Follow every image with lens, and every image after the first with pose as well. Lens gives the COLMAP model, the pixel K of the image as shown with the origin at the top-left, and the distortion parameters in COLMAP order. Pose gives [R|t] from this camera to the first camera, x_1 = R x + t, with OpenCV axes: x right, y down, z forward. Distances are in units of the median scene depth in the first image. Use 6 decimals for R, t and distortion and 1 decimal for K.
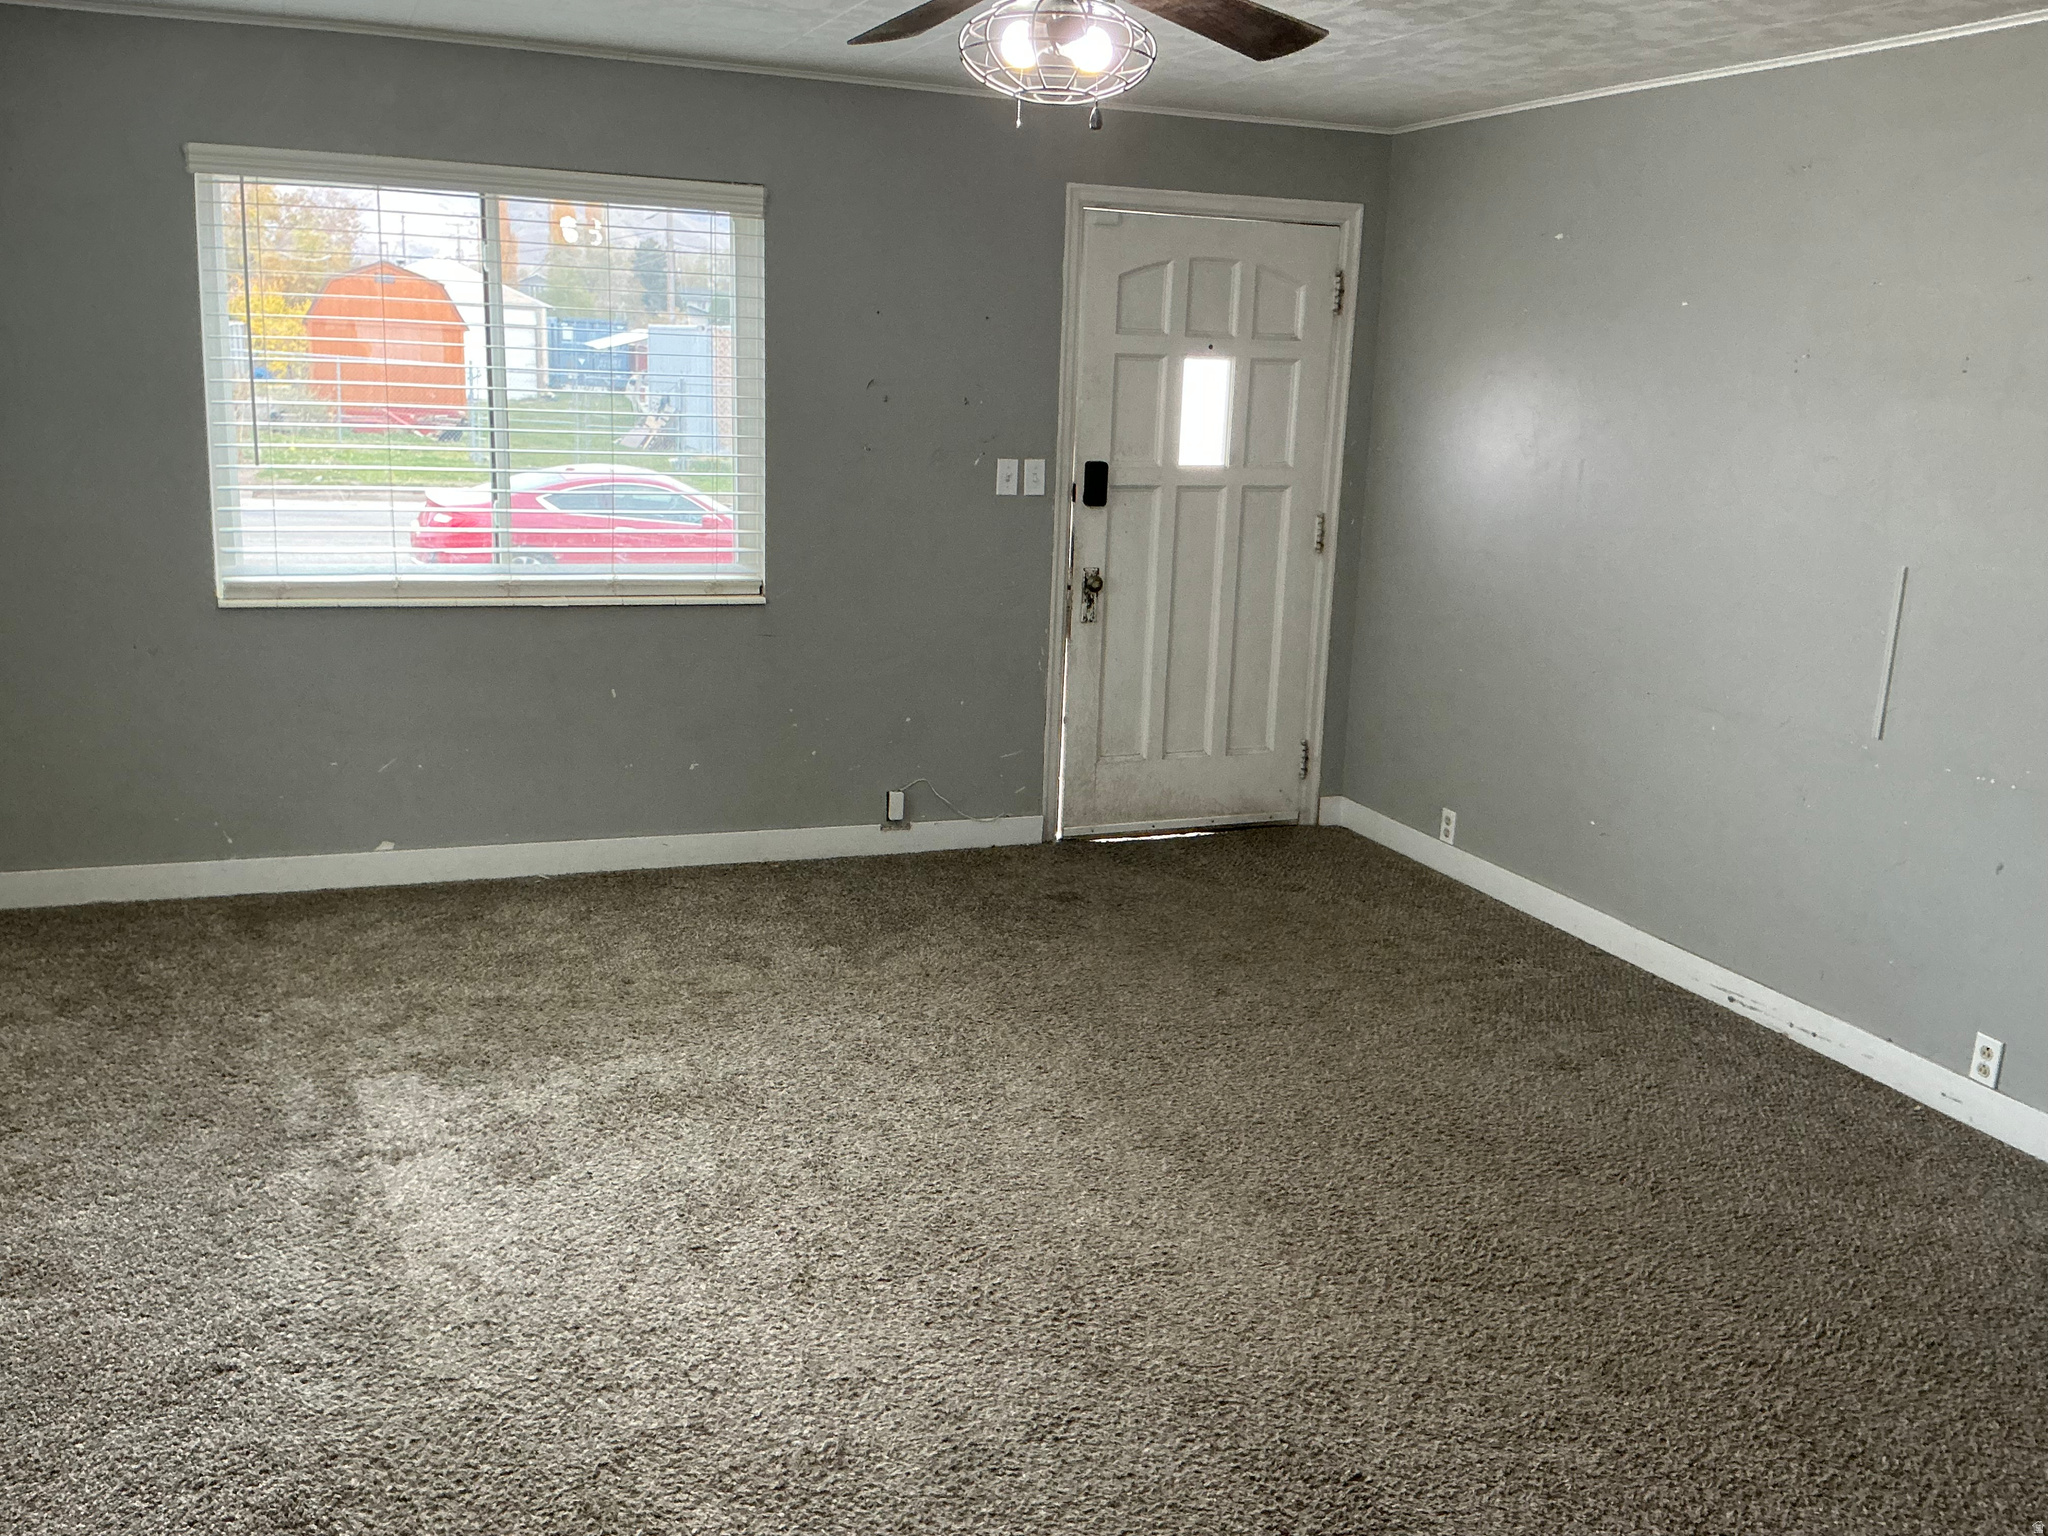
lens RADIAL K [[1776.5, 0, 1030.8], [0, 1776.5, 755.2], [0, 0, 1]] dist [0.037345, -0.009178]
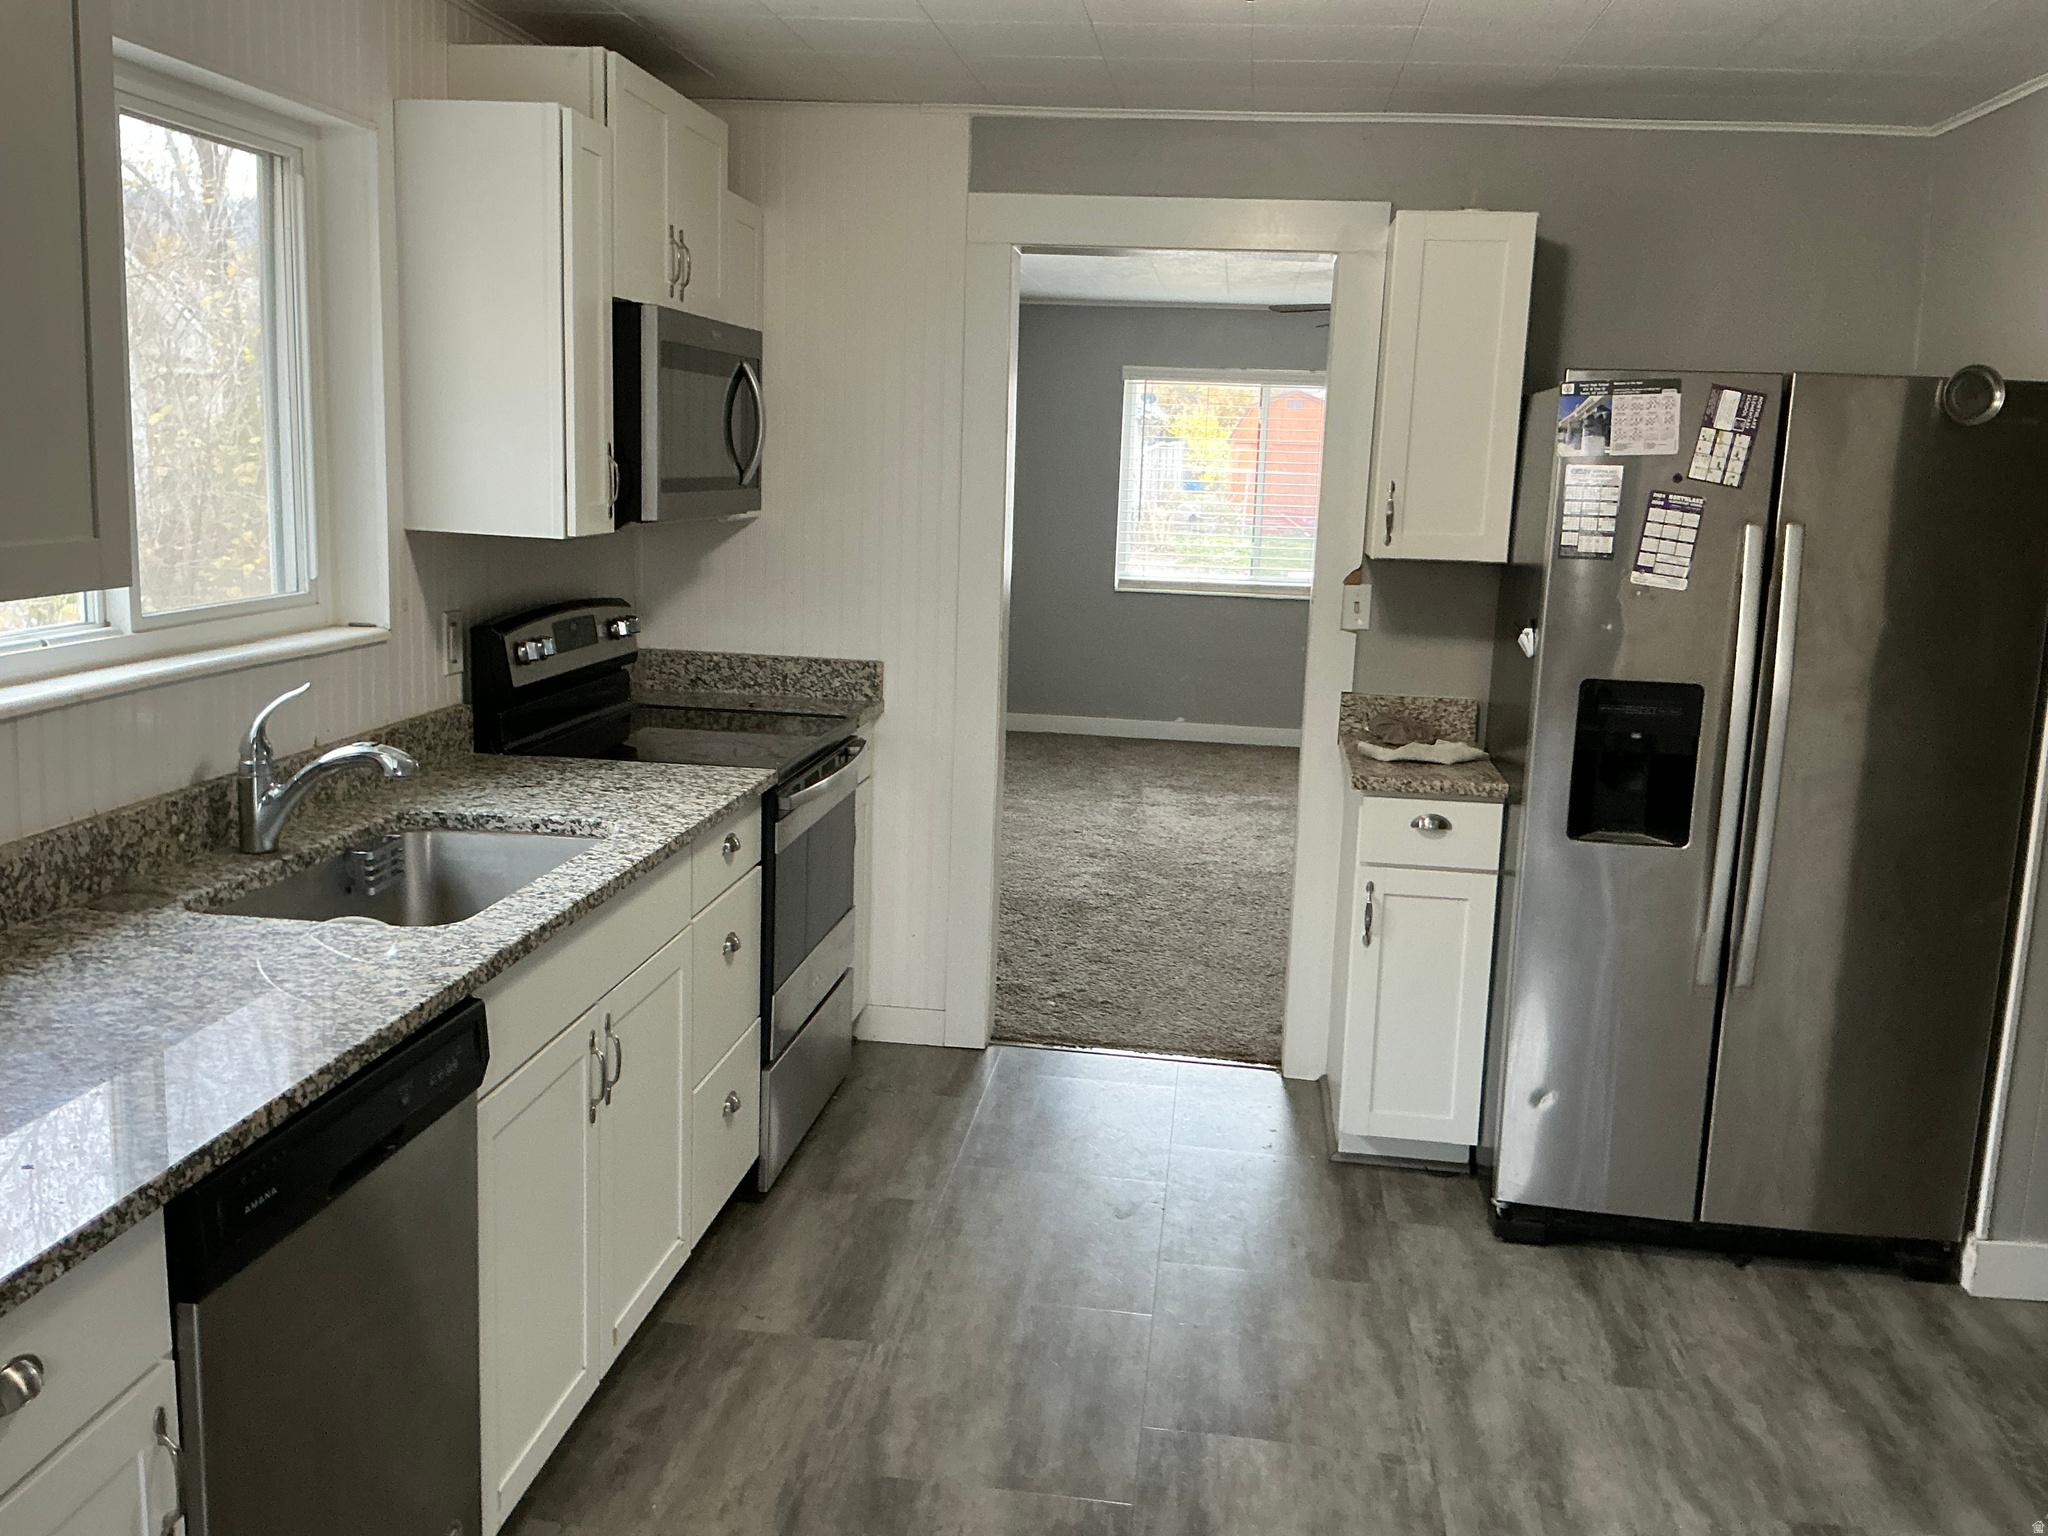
lens RADIAL K [[1776.5, 0, 1029.5], [0, 1776.5, 769.0], [0, 0, 1]] dist [0.037345, -0.009178]
pose [[0.881324, 0.079456, -0.465784, 0.402258], [-0.100294, 0.994755, -0.020078, 0.164279], [0.461746, 0.064410, 0.884670, -0.785866]]
